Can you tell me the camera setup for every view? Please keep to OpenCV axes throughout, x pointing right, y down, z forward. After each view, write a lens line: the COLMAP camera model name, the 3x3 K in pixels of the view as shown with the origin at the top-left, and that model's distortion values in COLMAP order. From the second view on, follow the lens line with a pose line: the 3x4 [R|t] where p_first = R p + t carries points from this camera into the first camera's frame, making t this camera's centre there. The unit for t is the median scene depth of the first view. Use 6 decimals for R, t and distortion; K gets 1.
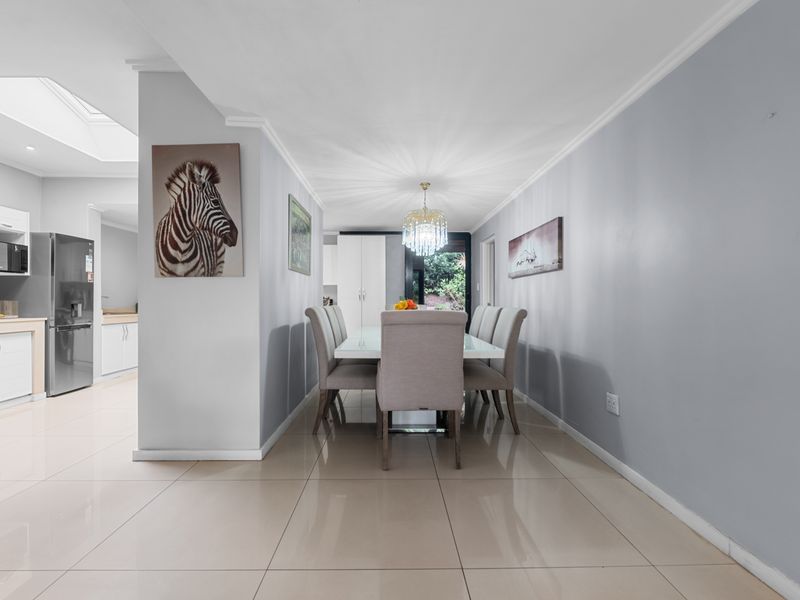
lens RADIAL K [[392.6, 0, 400.0], [0, 392.6, 300.0], [0, 0, 1]] dist [0.000009, -0.000057]
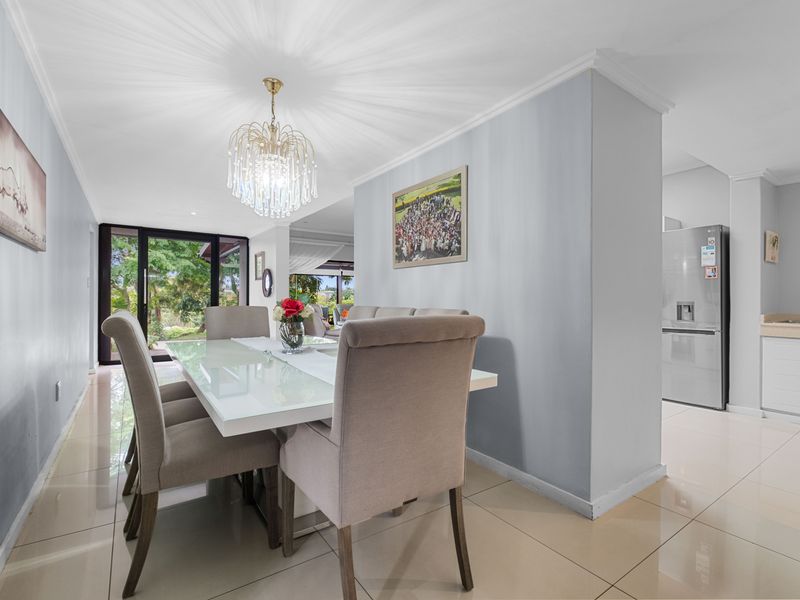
lens RADIAL K [[392.6, 0, 400.0], [0, 392.6, 300.0], [0, 0, 1]] dist [0.000009, -0.000057]
pose [[-0.830779, -0.006303, -0.556567, 0.213183], [-0.006630, 0.999977, -0.001427, 0.002492], [0.556563, 0.002504, -0.830802, 1.517857]]
